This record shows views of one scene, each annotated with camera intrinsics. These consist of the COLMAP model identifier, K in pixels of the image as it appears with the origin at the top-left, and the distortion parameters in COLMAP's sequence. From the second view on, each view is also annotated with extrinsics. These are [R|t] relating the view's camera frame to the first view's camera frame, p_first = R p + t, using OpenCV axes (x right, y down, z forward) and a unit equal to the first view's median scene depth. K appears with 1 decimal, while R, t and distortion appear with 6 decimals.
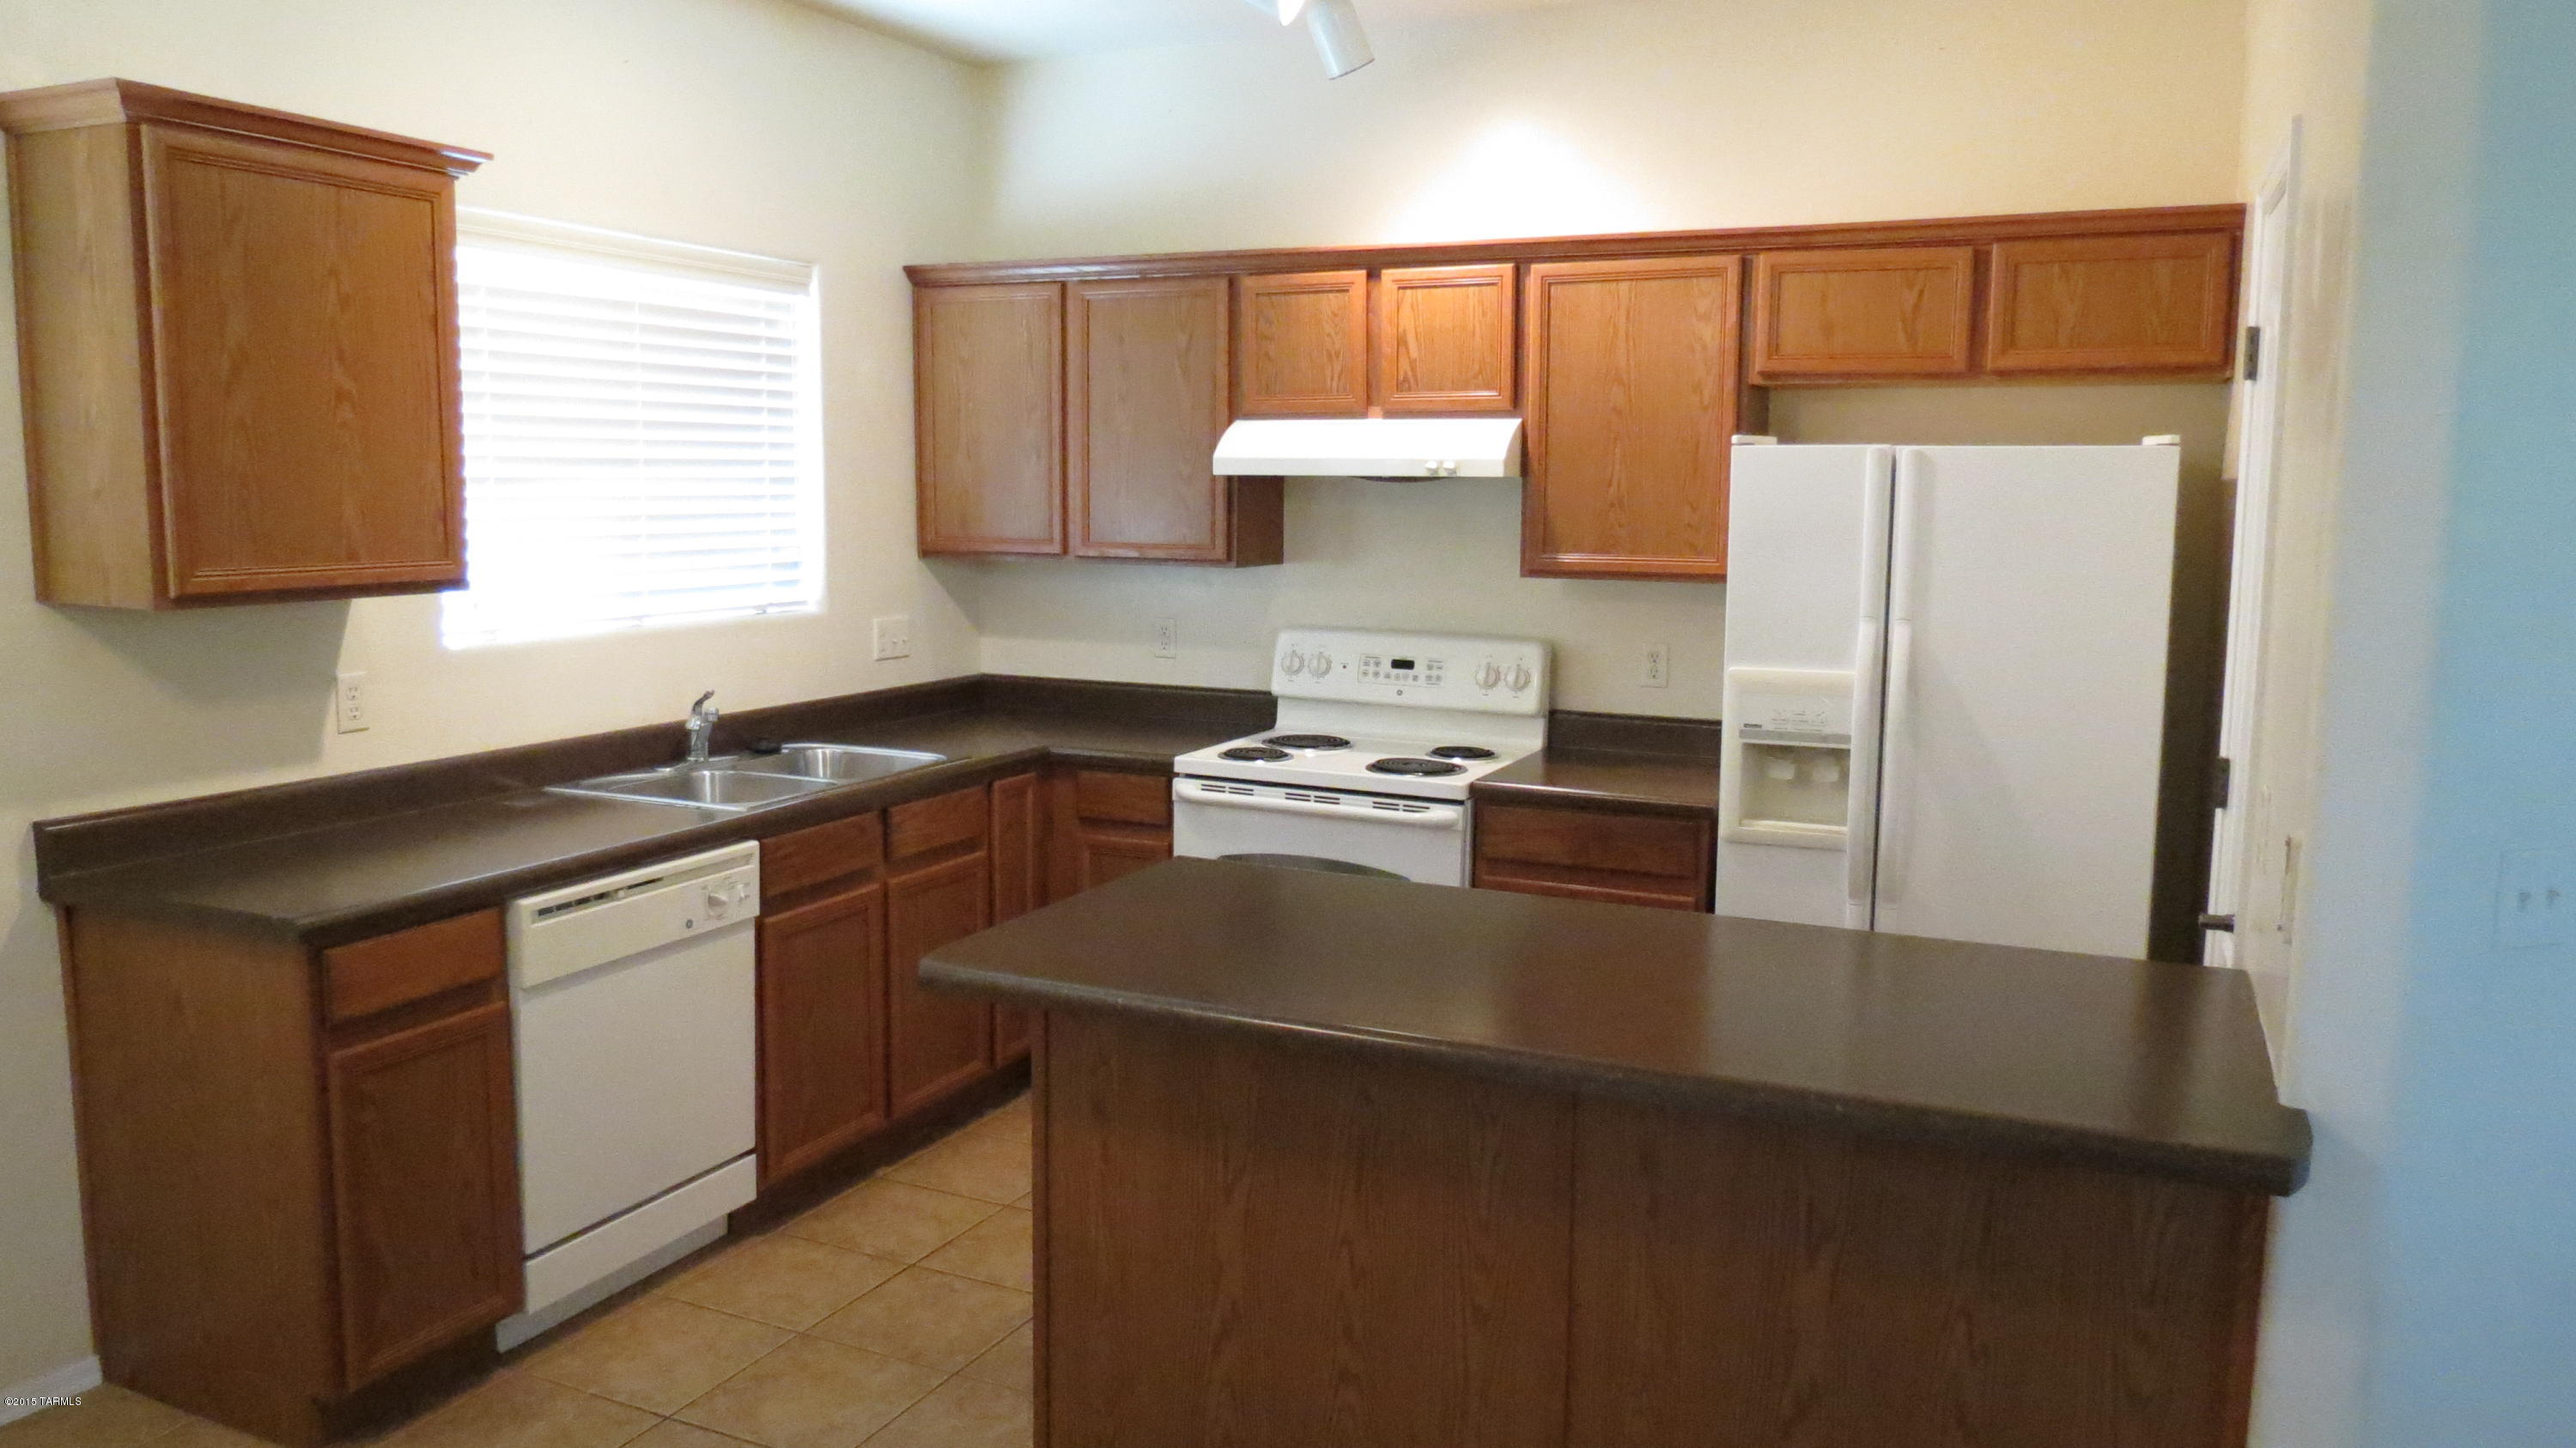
lens RADIAL K [[1862.5, 0, 1288.0], [0, 1862.5, 724.0], [0, 0, 1]] dist [-0.001005, -0.000134]
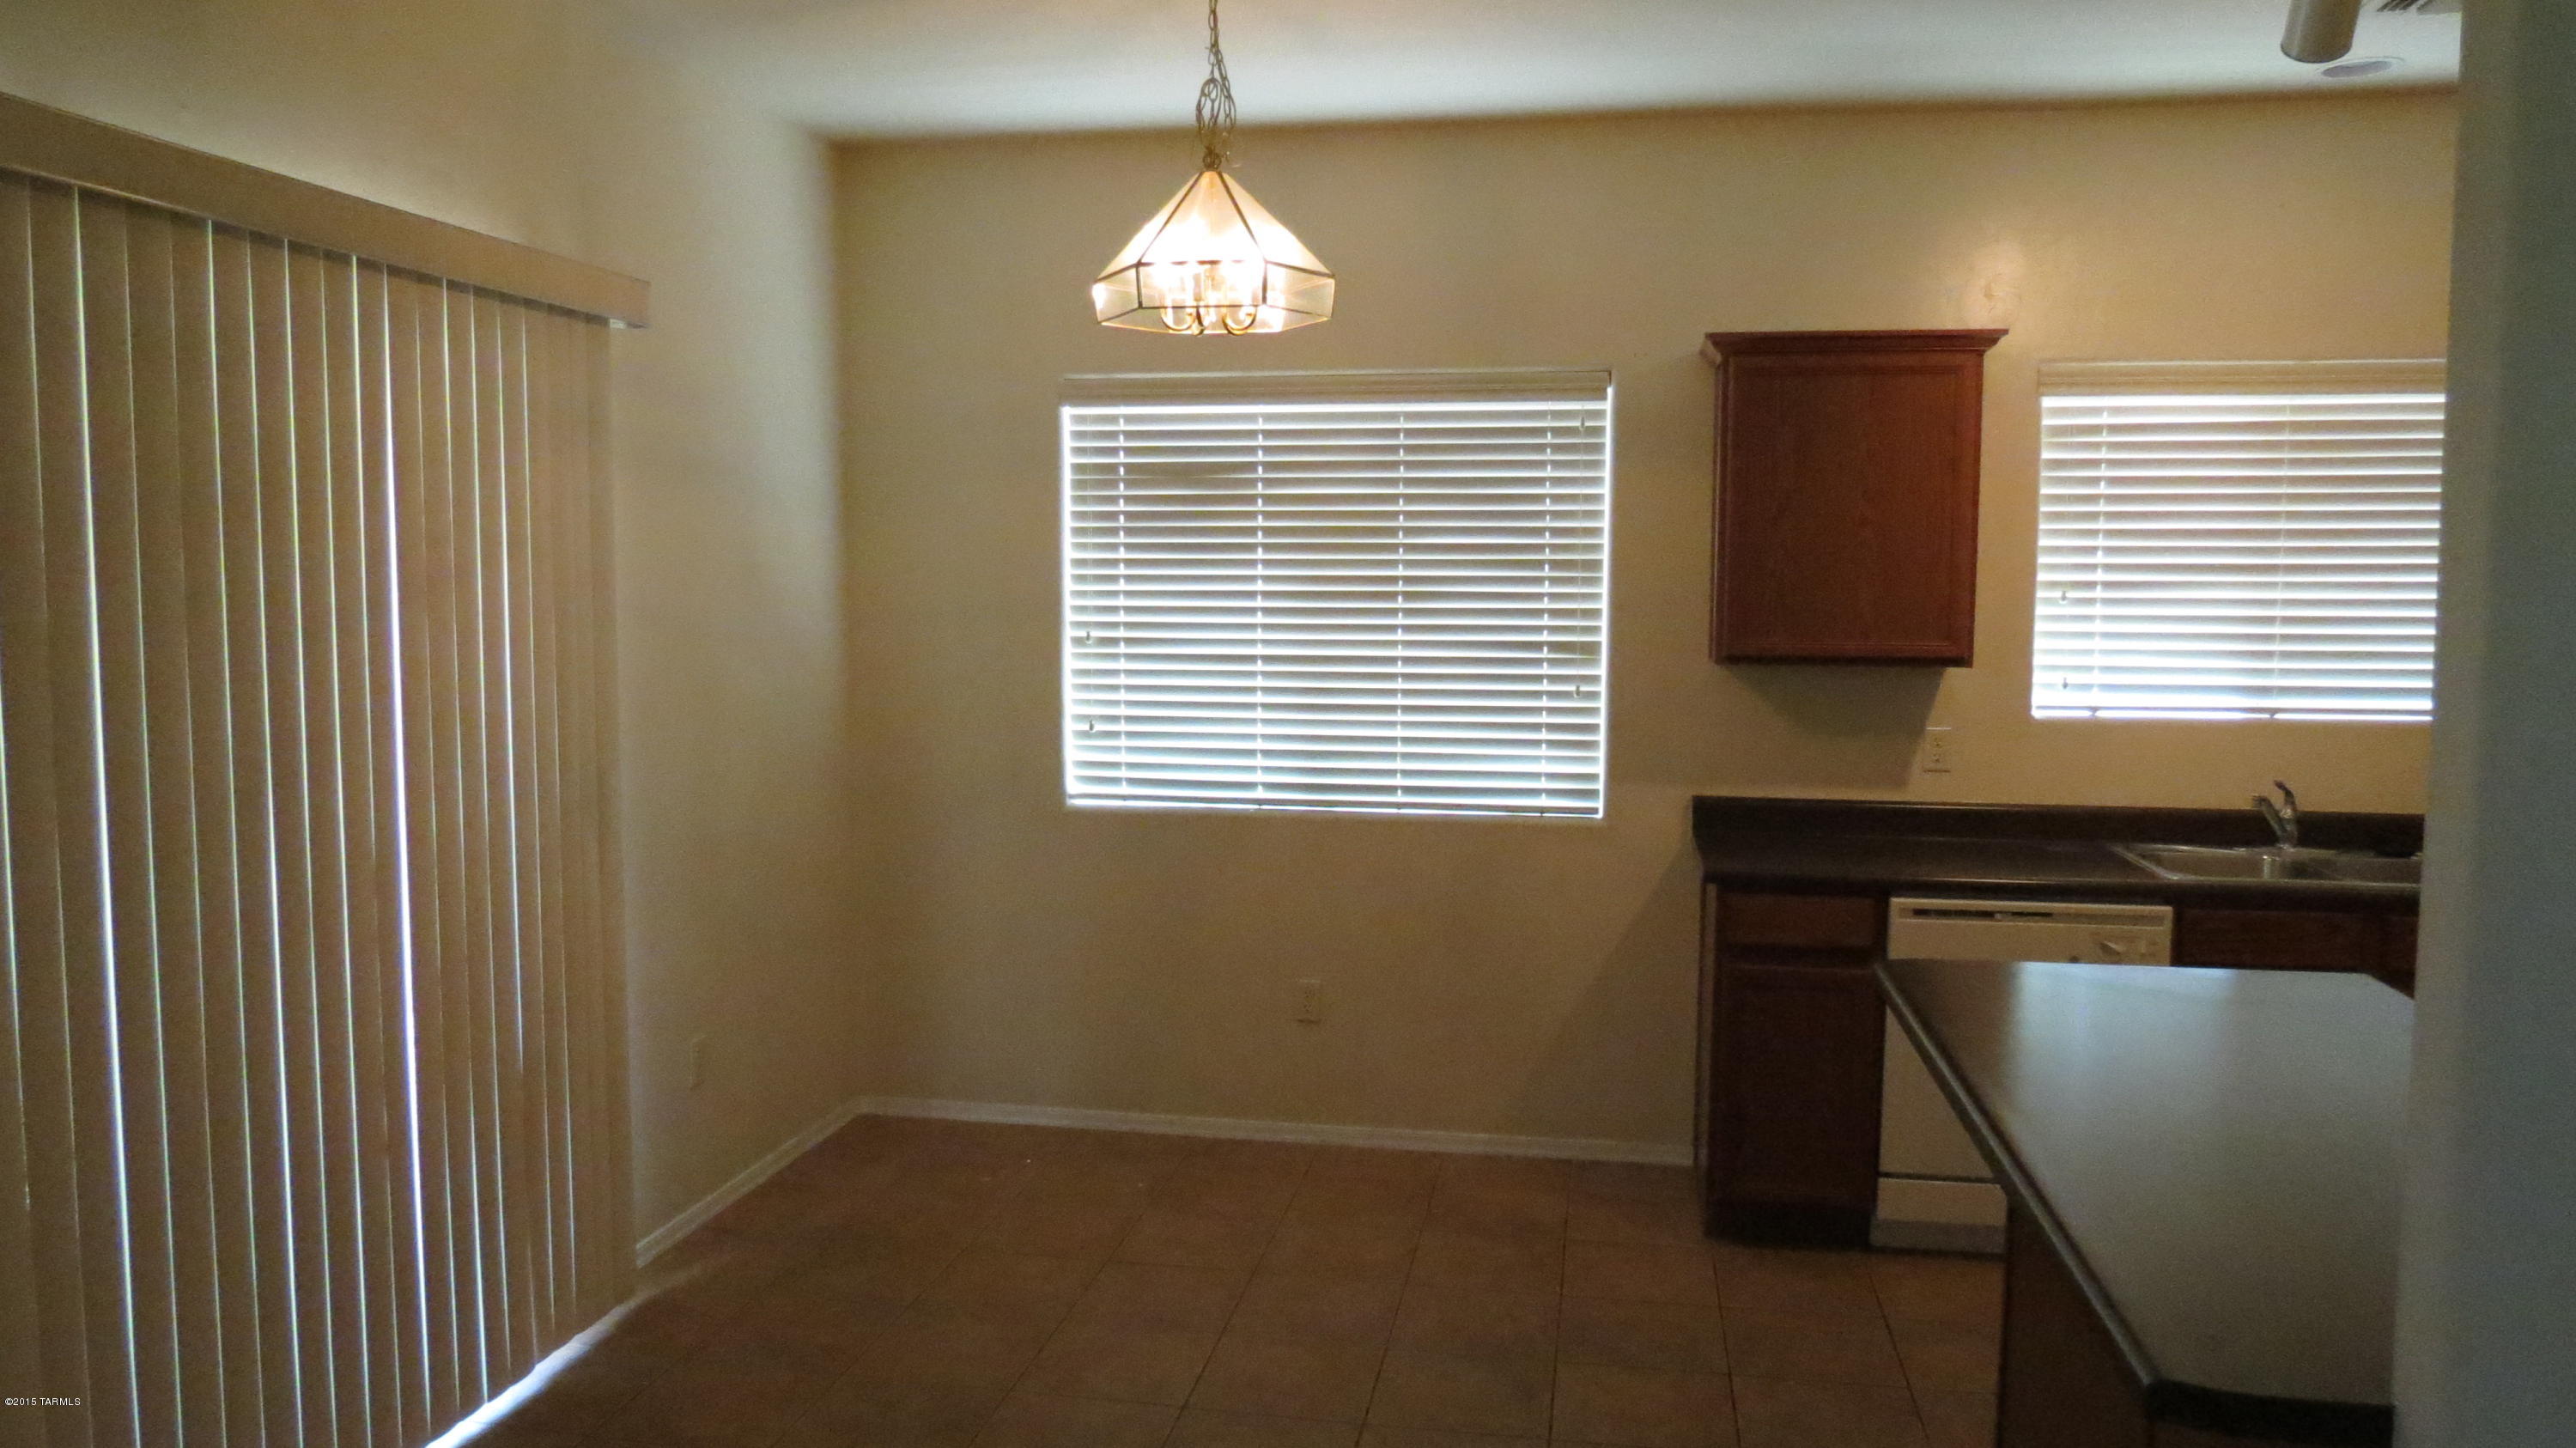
lens RADIAL K [[1862.5, 0, 1288.0], [0, 1862.5, 724.0], [0, 0, 1]] dist [-0.001005, -0.000134]
pose [[0.250832, 0.063086, -0.965973, 0.706729], [-0.132011, 0.990781, 0.030427, -0.009796], [0.958987, 0.119887, 0.256848, 0.225777]]
